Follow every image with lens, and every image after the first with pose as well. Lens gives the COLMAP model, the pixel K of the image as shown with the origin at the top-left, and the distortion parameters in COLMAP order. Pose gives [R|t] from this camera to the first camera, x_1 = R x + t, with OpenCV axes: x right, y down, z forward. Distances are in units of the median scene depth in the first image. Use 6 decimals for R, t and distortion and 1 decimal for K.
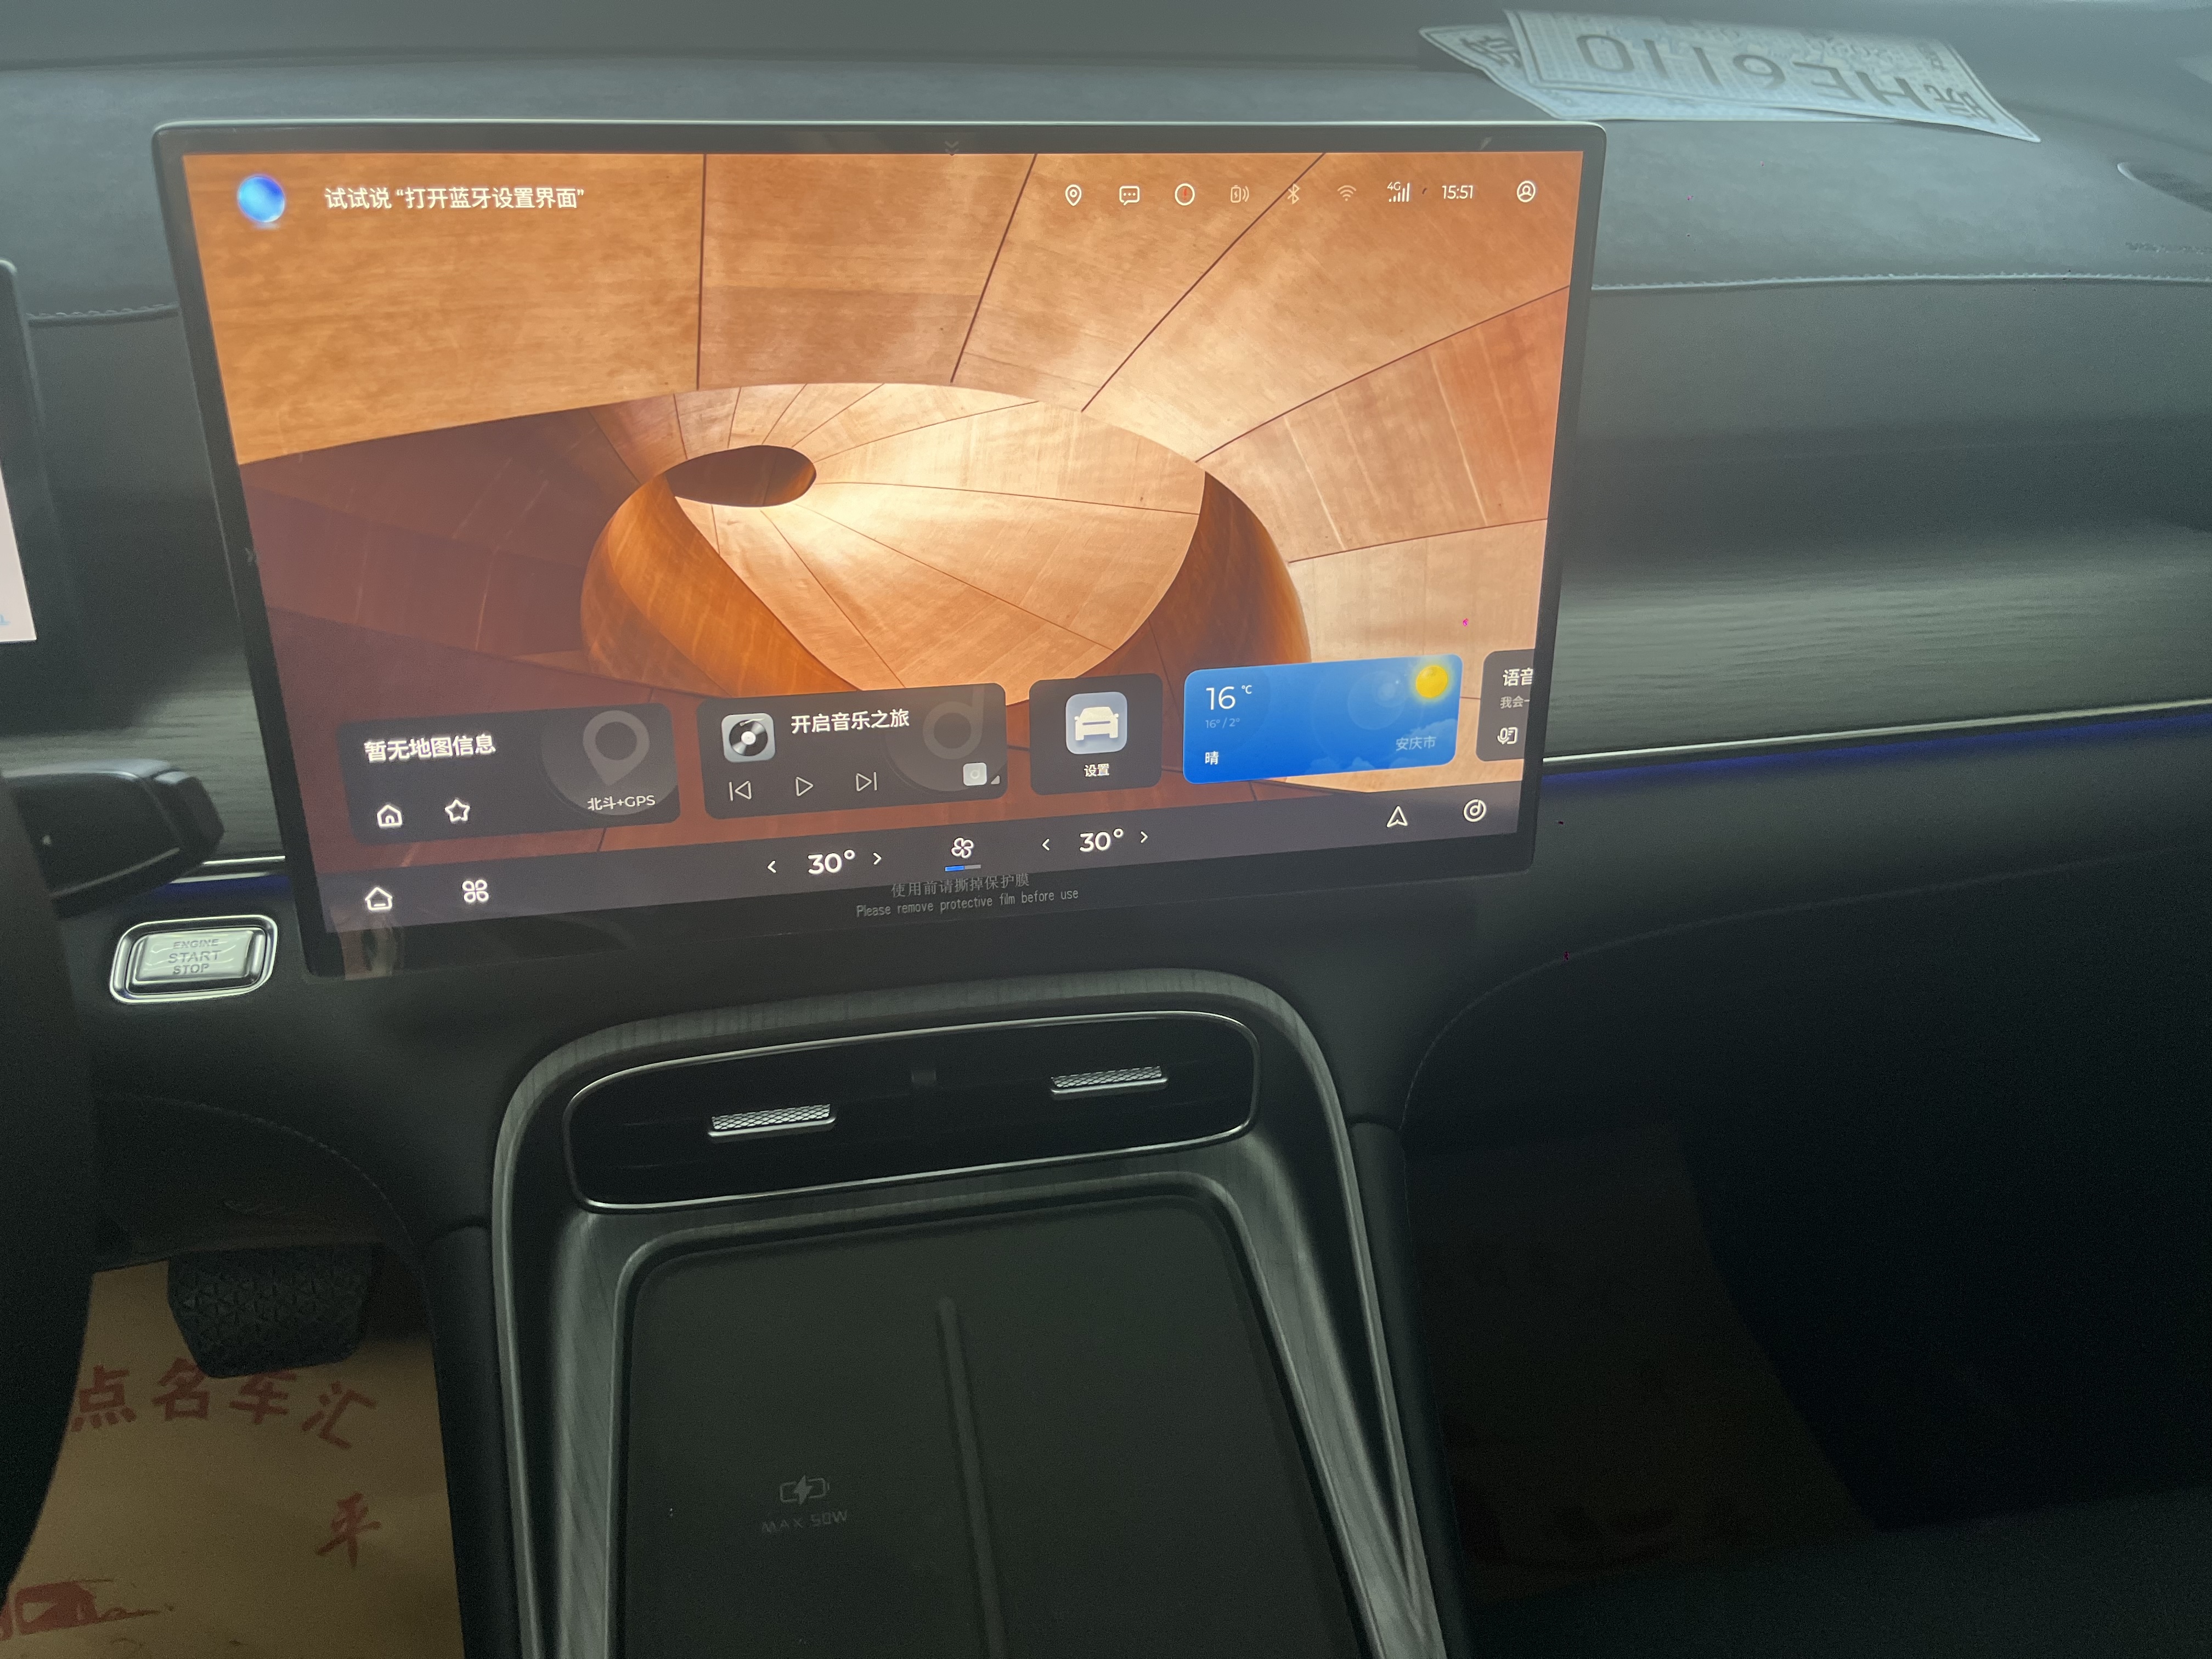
lens RADIAL K [[1704.0, 0, 1106.0], [0, 1704.0, 829.5], [0, 0, 1]] dist [0.014240, 0.003185]
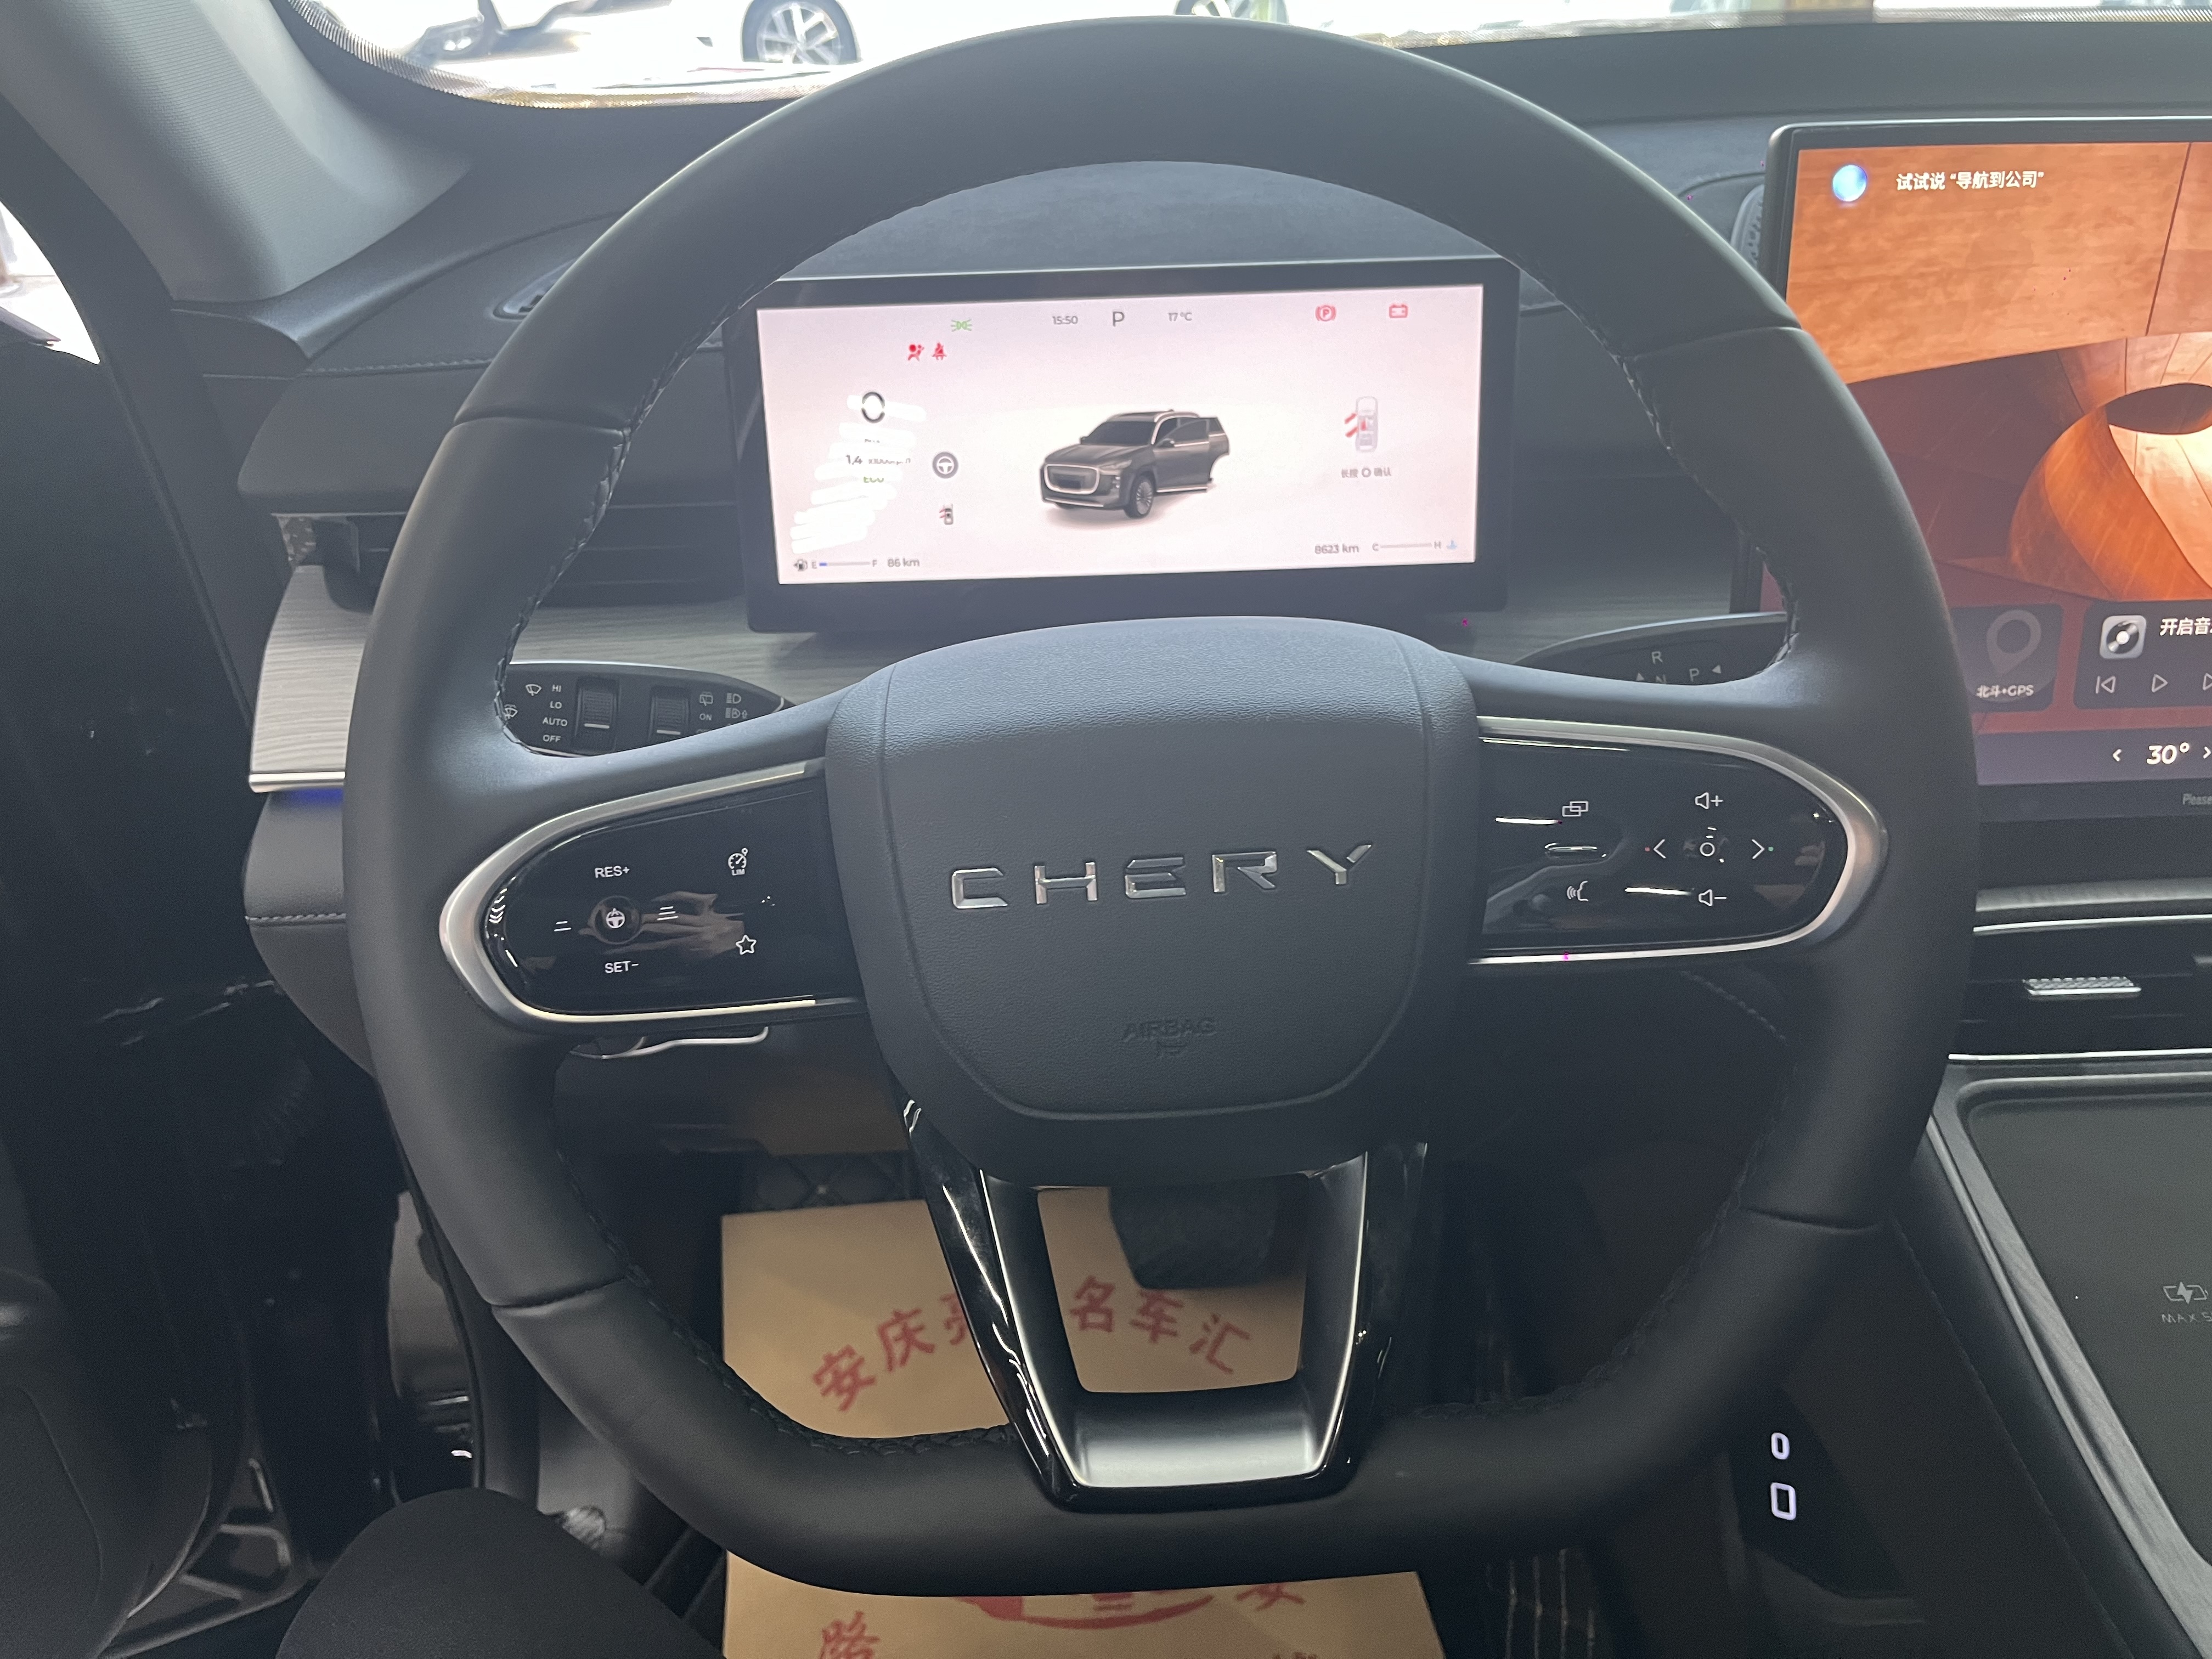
lens RADIAL K [[1672.9, 0, 1106.0], [0, 1672.9, 829.5], [0, 0, 1]] dist [0.078227, -0.123369]
pose [[0.979772, 0.029687, -0.197904, -0.708599], [-0.045233, 0.996195, -0.074499, 0.209407], [0.194939, 0.081944, 0.977386, -0.272977]]
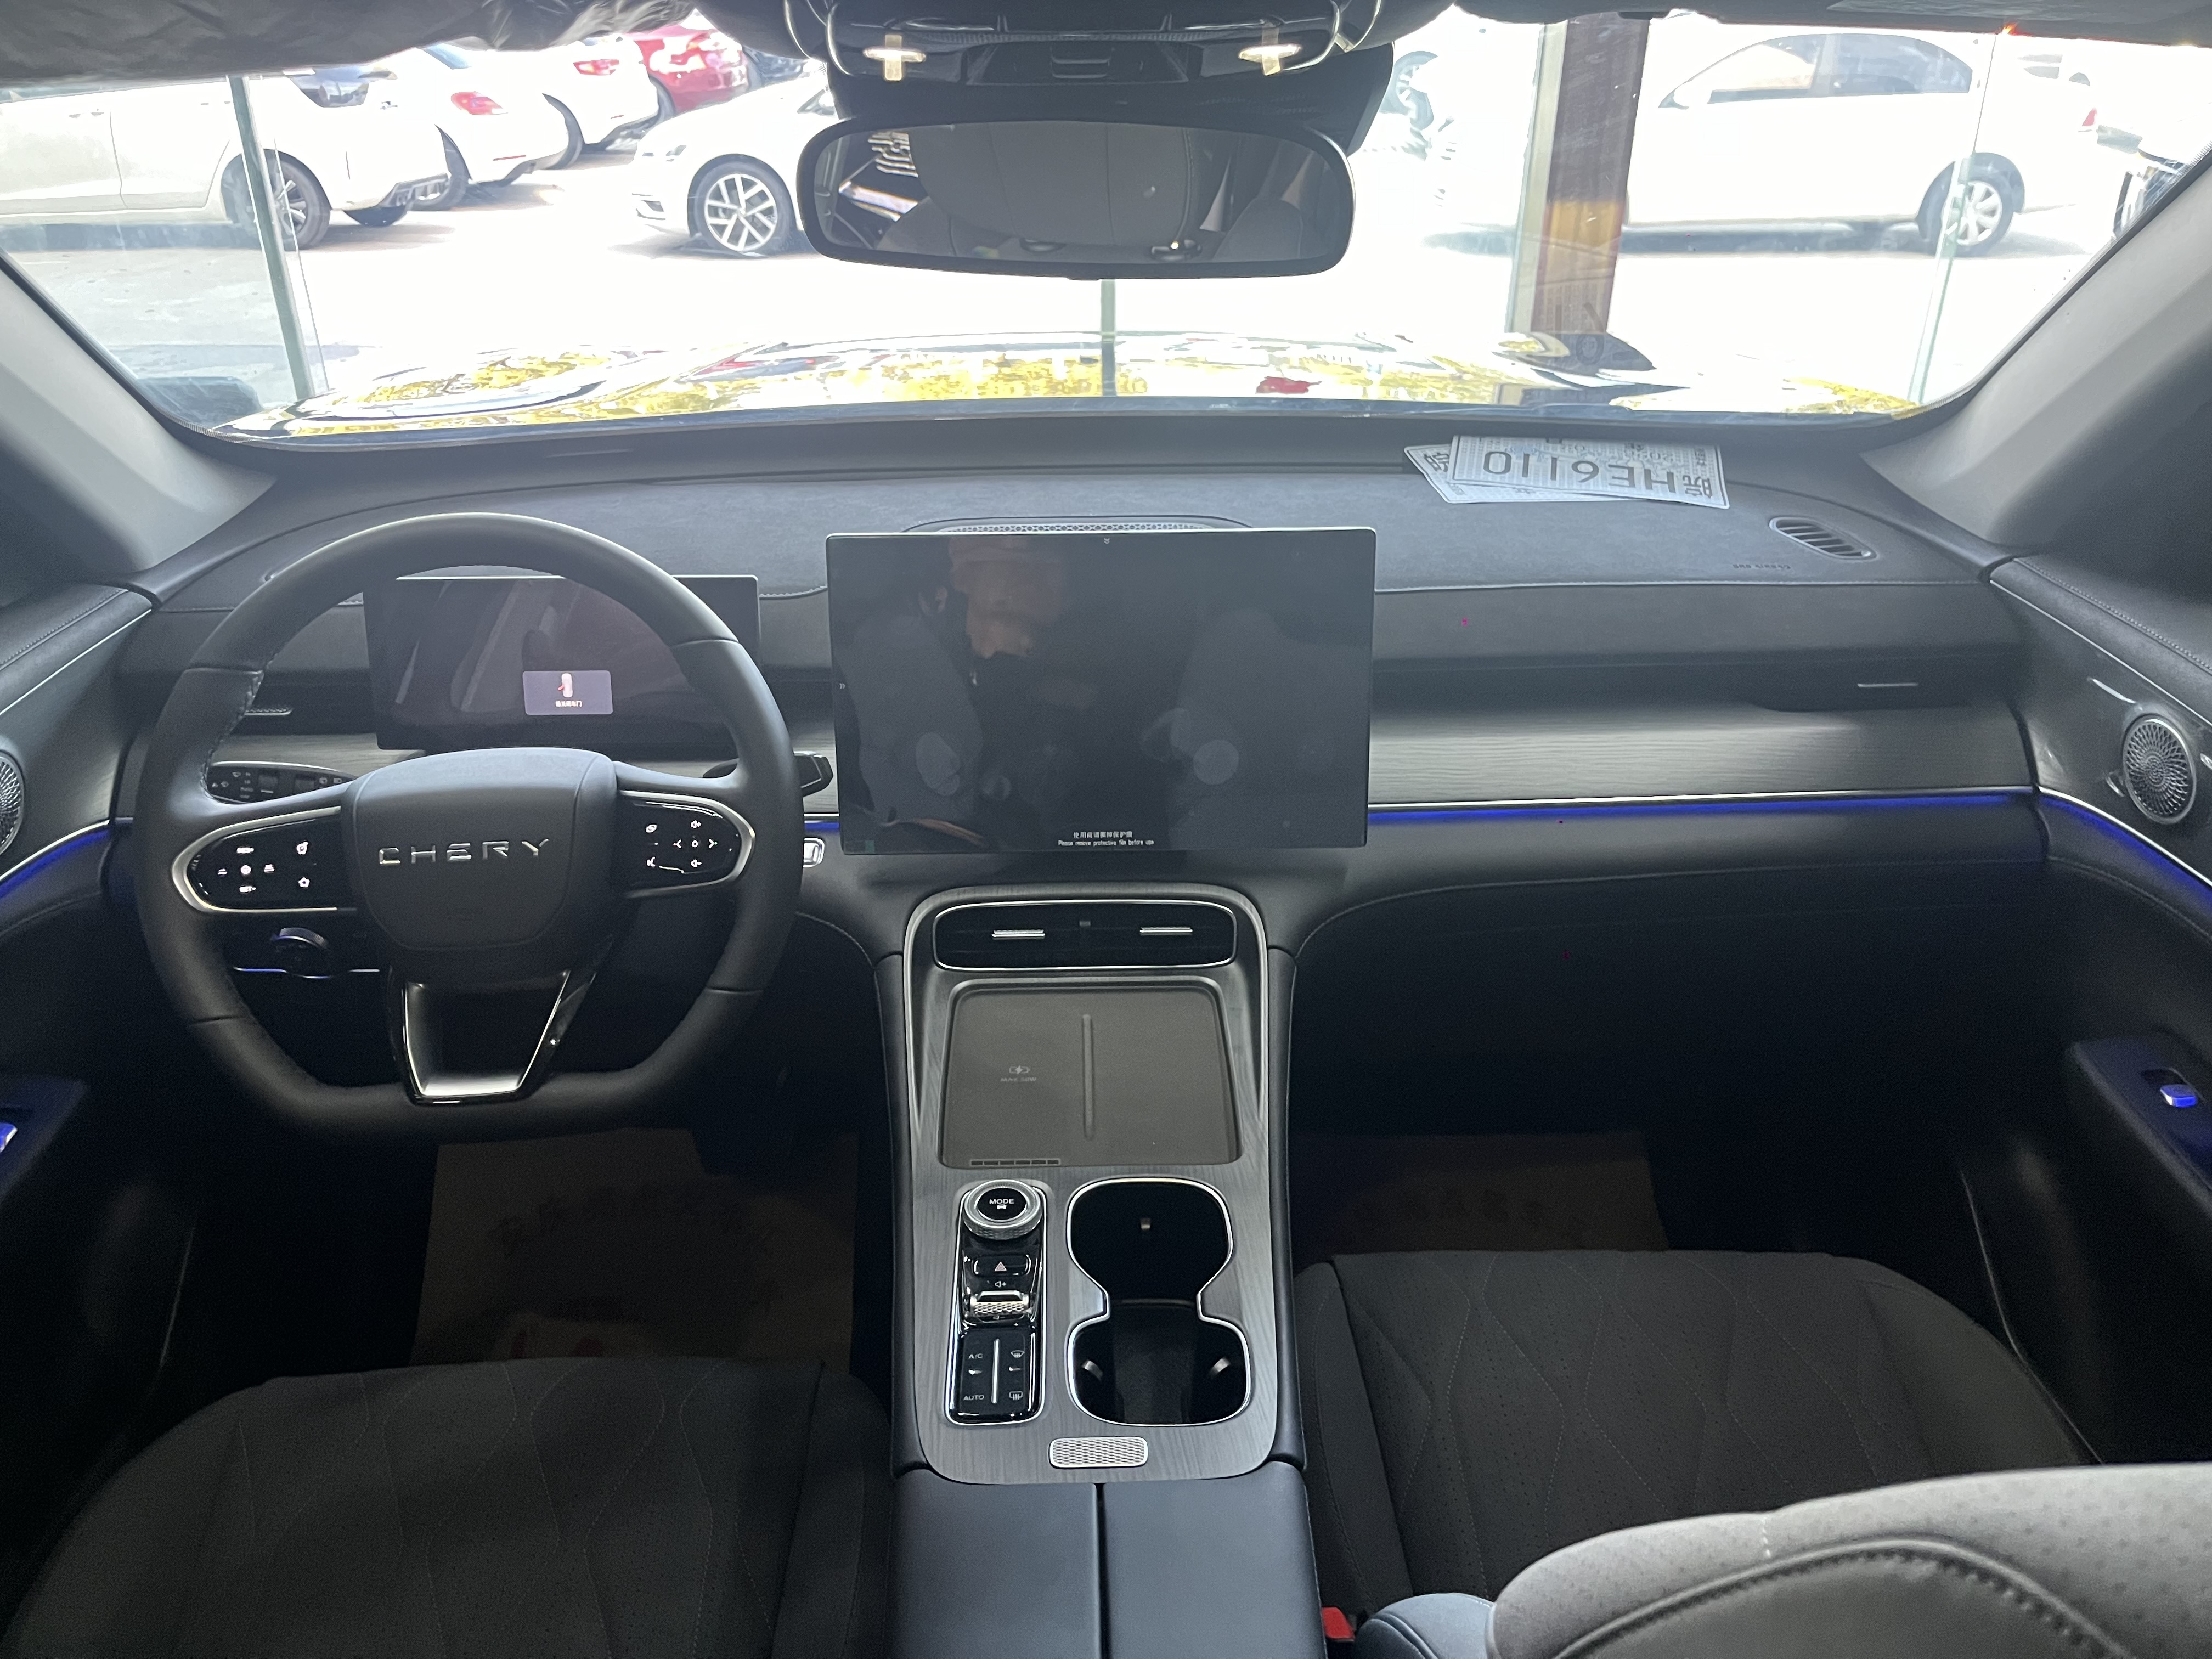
lens RADIAL K [[1672.9, 0, 1106.0], [0, 1672.9, 829.5], [0, 0, 1]] dist [0.078227, -0.123369]
pose [[0.983220, 0.030337, -0.179881, 0.382610], [-0.057106, 0.987699, -0.145563, 0.414028], [0.173253, 0.153393, 0.972859, -1.421131]]
